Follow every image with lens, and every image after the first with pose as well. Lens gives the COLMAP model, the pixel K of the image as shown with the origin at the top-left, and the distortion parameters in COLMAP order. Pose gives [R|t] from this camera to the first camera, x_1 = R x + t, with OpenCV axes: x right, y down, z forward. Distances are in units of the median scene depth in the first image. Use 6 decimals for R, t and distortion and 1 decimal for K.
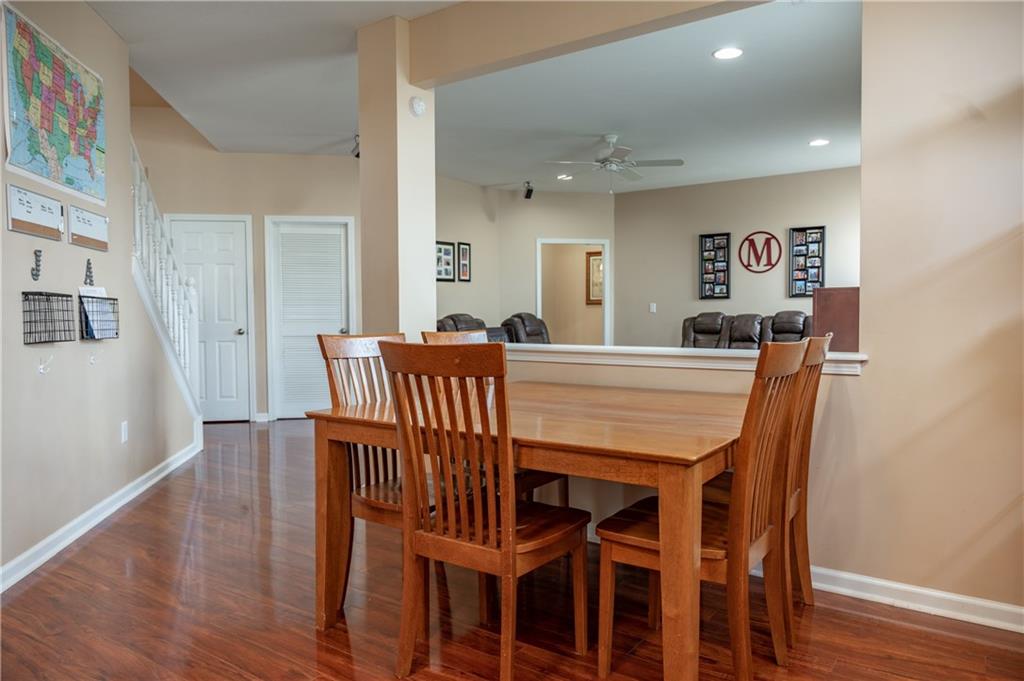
lens RADIAL K [[688.5, 0, 507.7], [0, 688.5, 342.9], [0, 0, 1]] dist [-0.008546, 0.008911]
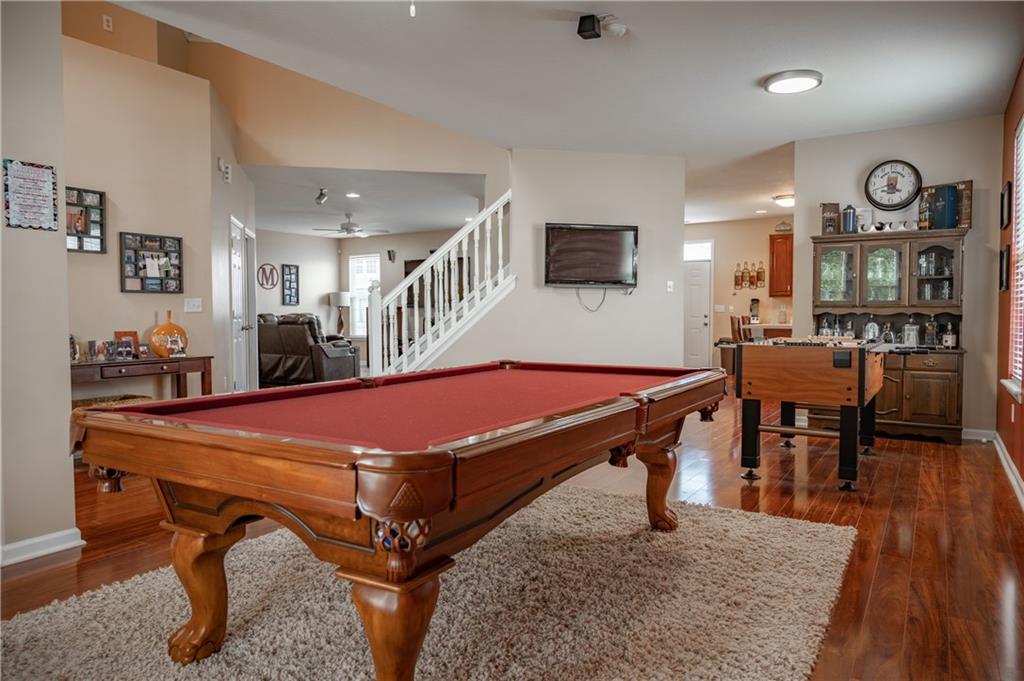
lens RADIAL K [[688.5, 0, 507.6], [0, 688.5, 344.5], [0, 0, 1]] dist [-0.008546, 0.008911]
pose [[-0.054640, -0.036933, 0.997823, -1.342556], [0.042237, 0.998336, 0.039265, -0.012261], [-0.997612, 0.044290, -0.052989, 0.551572]]
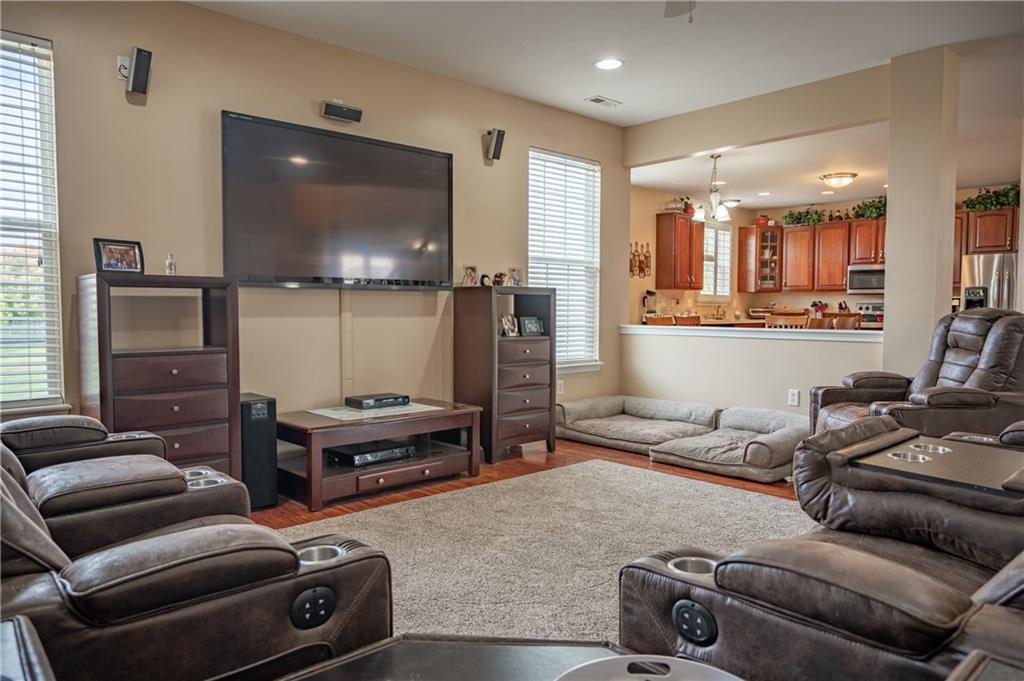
lens RADIAL K [[688.5, 0, 505.4], [0, 688.5, 339.4], [0, 0, 1]] dist [-0.008546, 0.008911]
pose [[-0.976444, -0.002573, 0.215754, 0.140804], [0.015285, 0.996592, 0.081060, -0.045843], [-0.215227, 0.082448, -0.973077, 1.149327]]
